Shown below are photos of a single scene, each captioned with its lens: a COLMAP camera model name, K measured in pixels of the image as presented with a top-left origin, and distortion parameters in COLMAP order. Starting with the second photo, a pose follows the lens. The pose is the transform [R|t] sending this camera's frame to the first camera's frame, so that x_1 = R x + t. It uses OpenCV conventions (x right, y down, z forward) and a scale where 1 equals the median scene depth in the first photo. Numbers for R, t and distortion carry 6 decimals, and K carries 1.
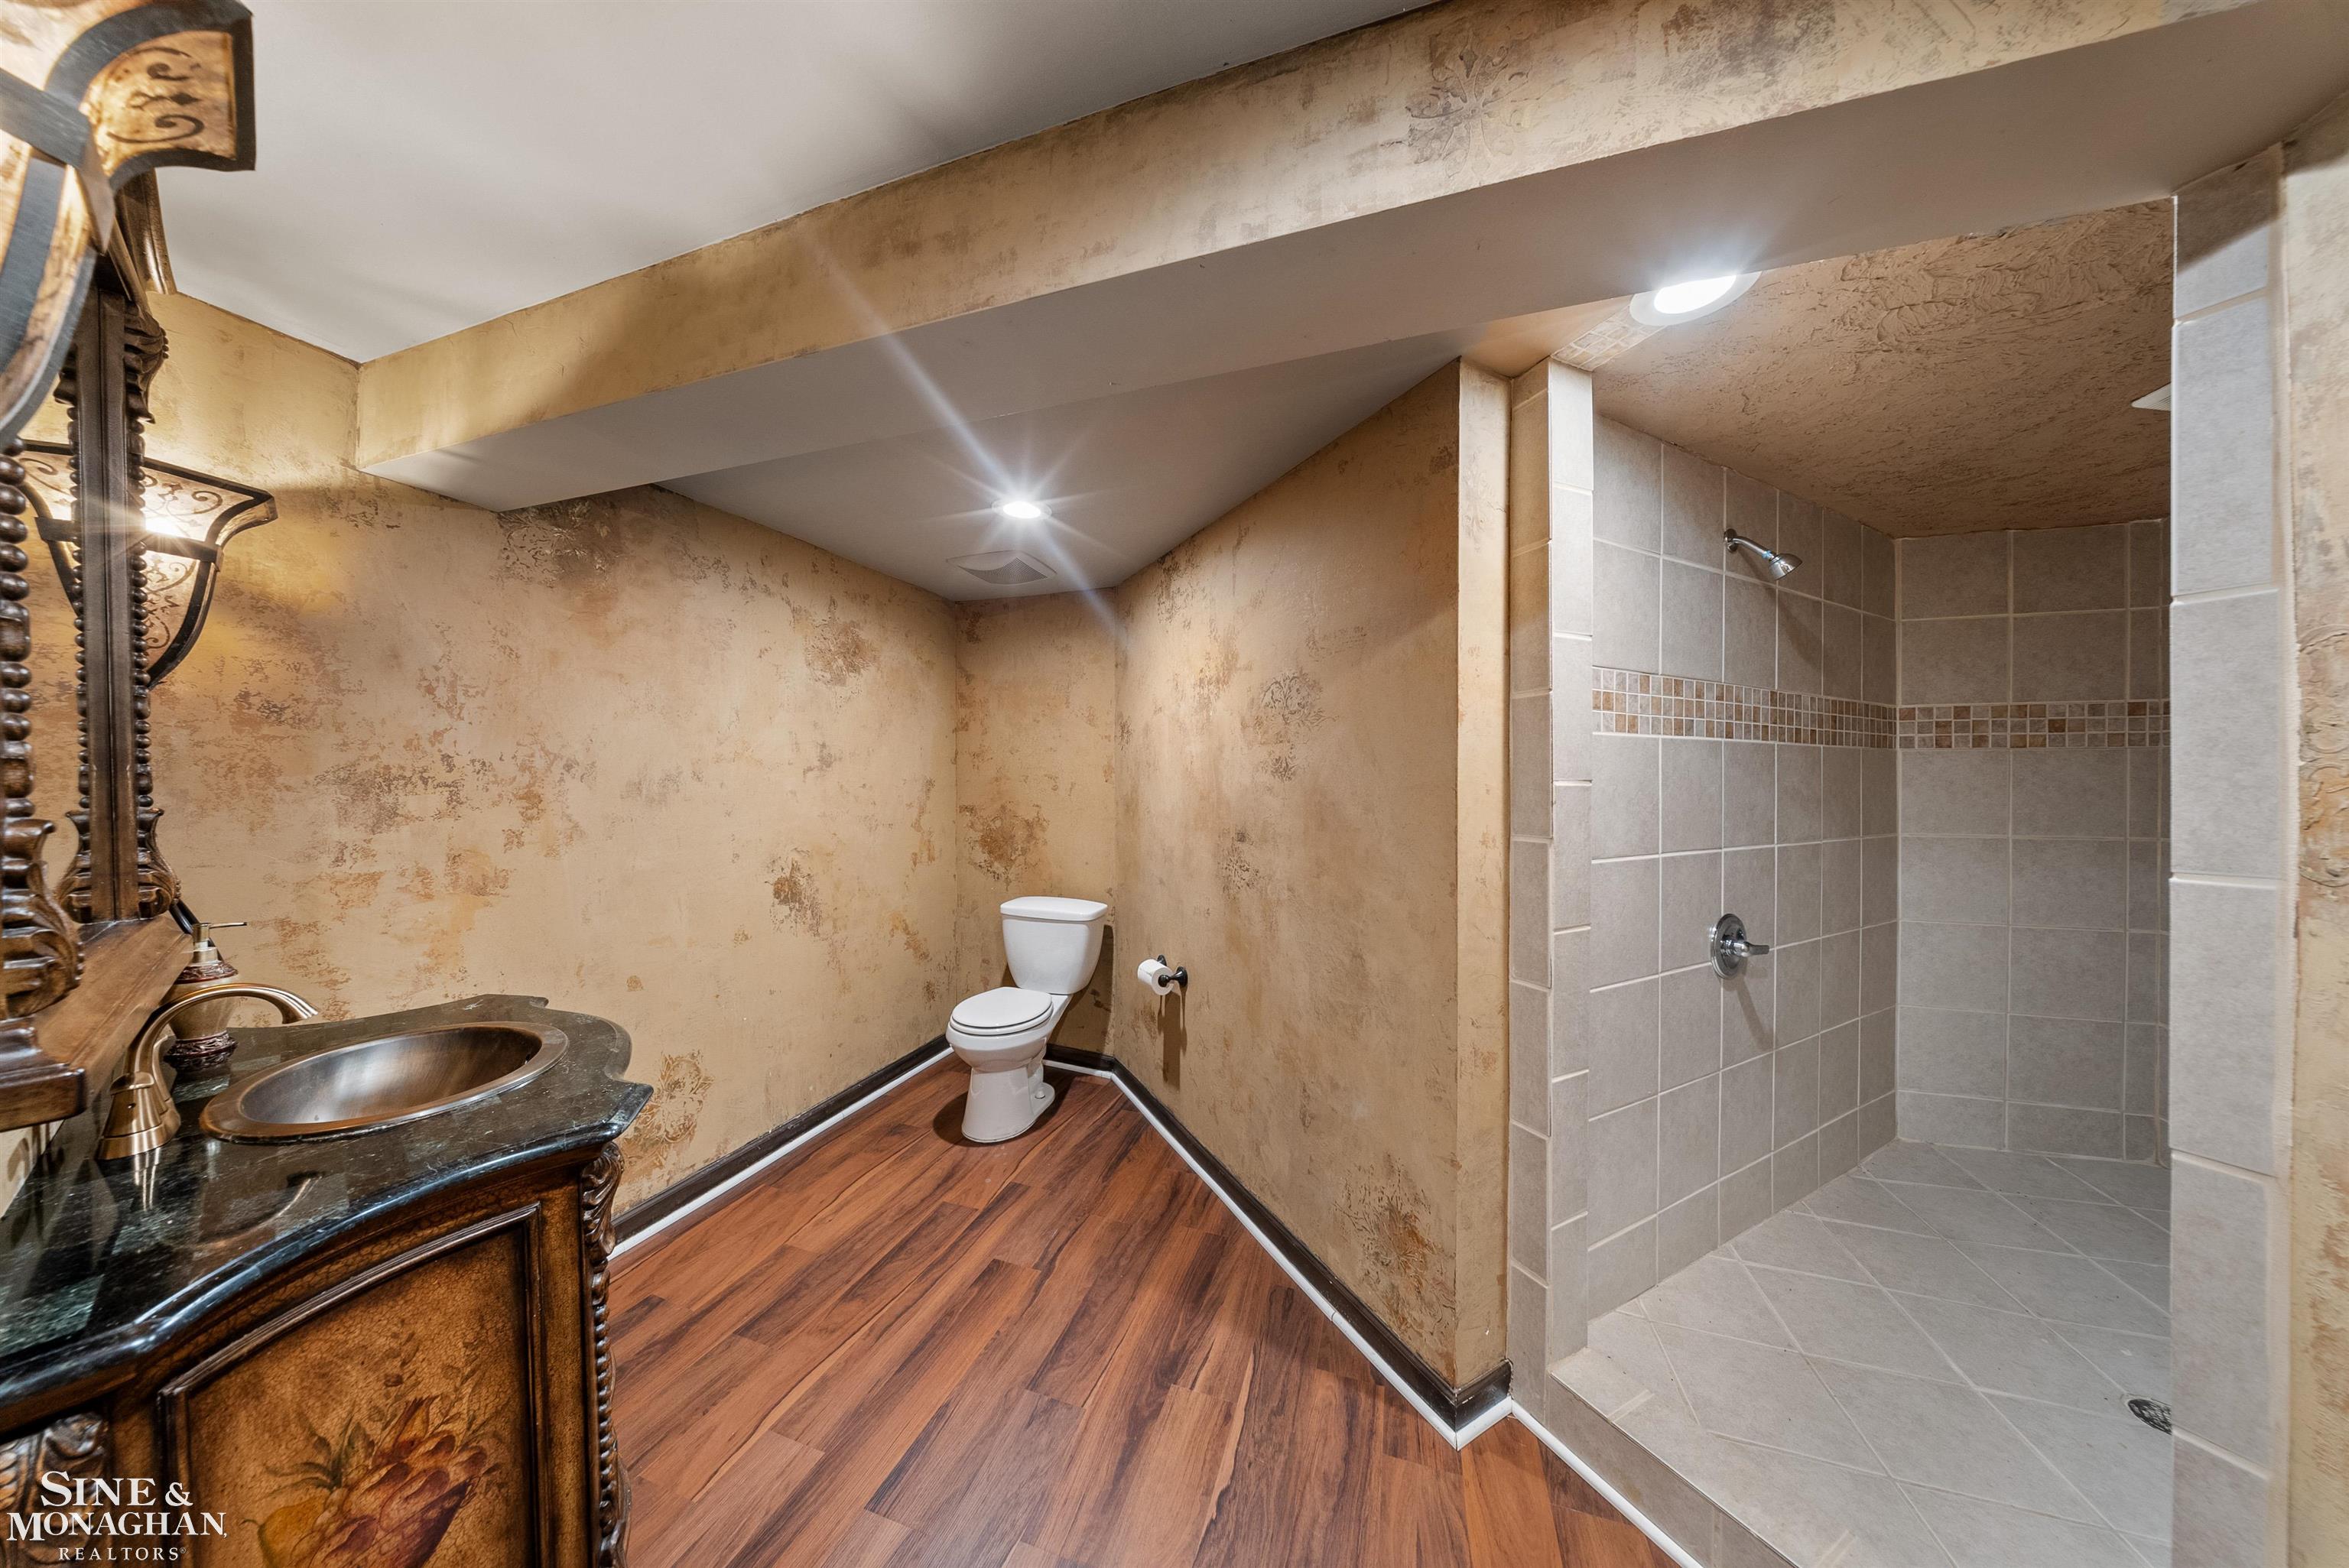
lens RADIAL K [[691.9, 0, 1186.1], [0, 691.9, 787.7], [0, 0, 1]] dist [0.001047, -0.001322]
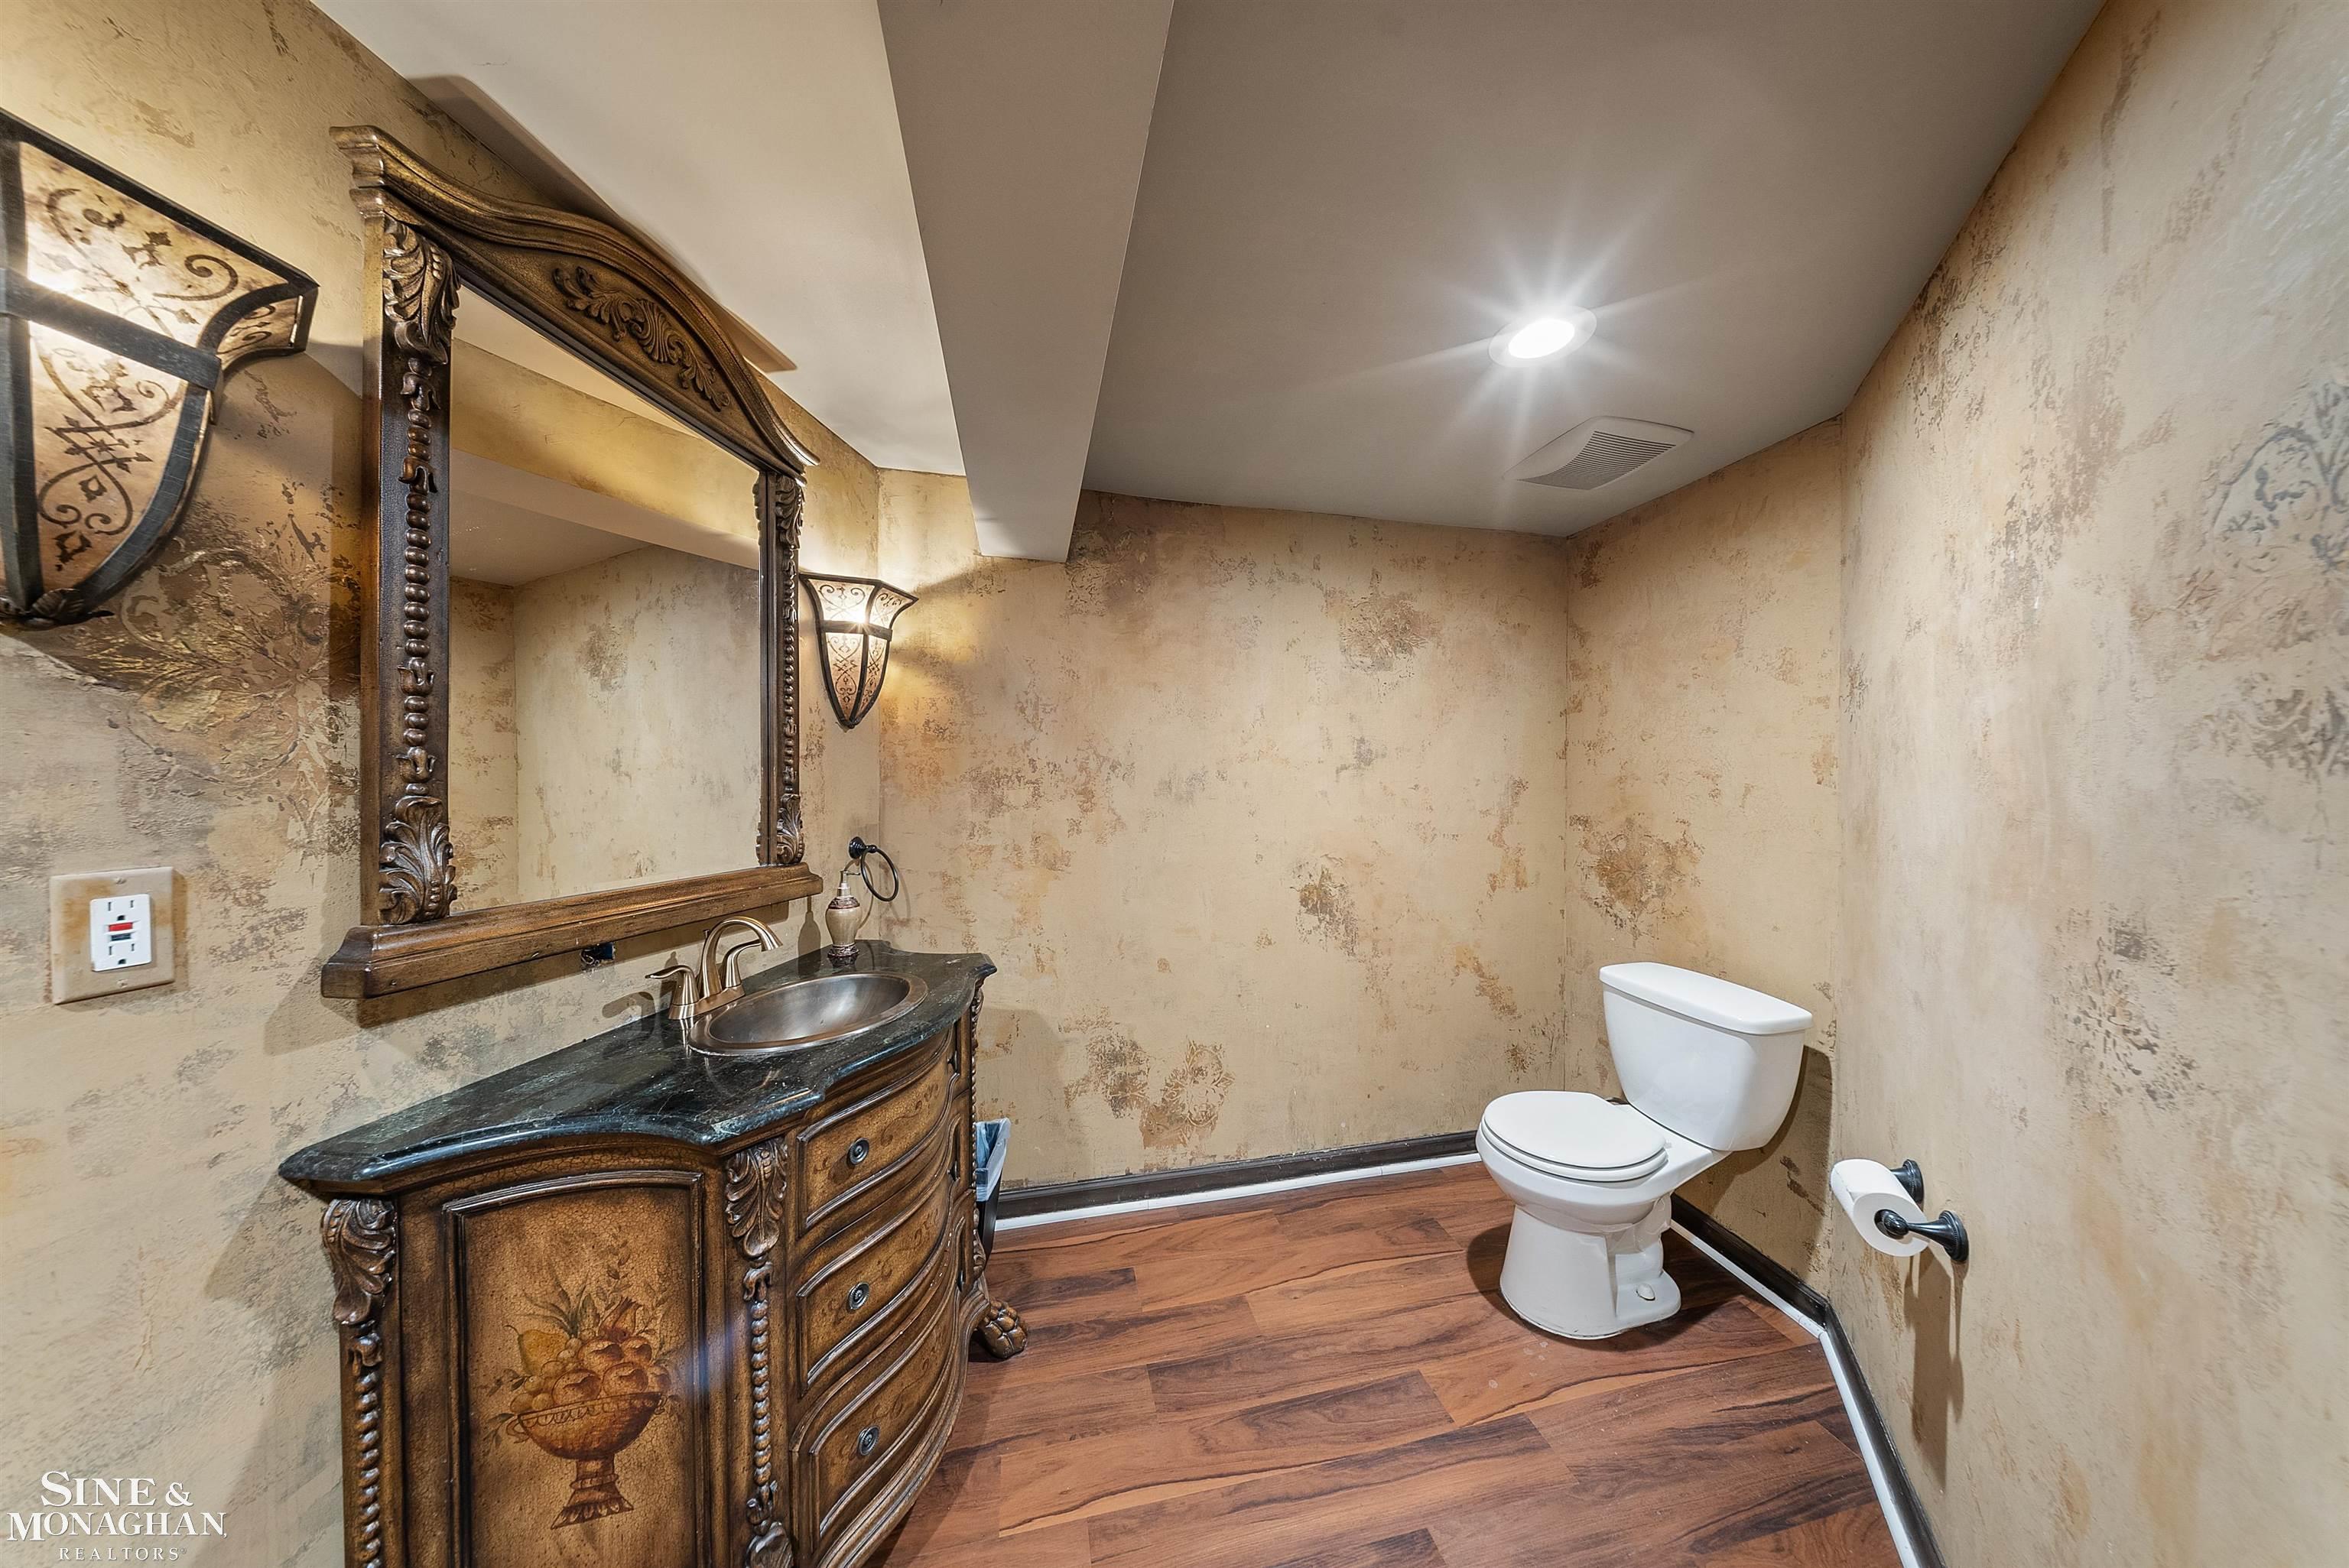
lens RADIAL K [[691.9, 0, 1161.2], [0, 691.9, 785.7], [0, 0, 1]] dist [0.001047, -0.001322]
pose [[0.509353, 0.005955, -0.860537, 0.124586], [-0.012531, 0.999921, -0.000498, -0.000099], [0.860466, 0.011037, 0.509388, 0.405172]]
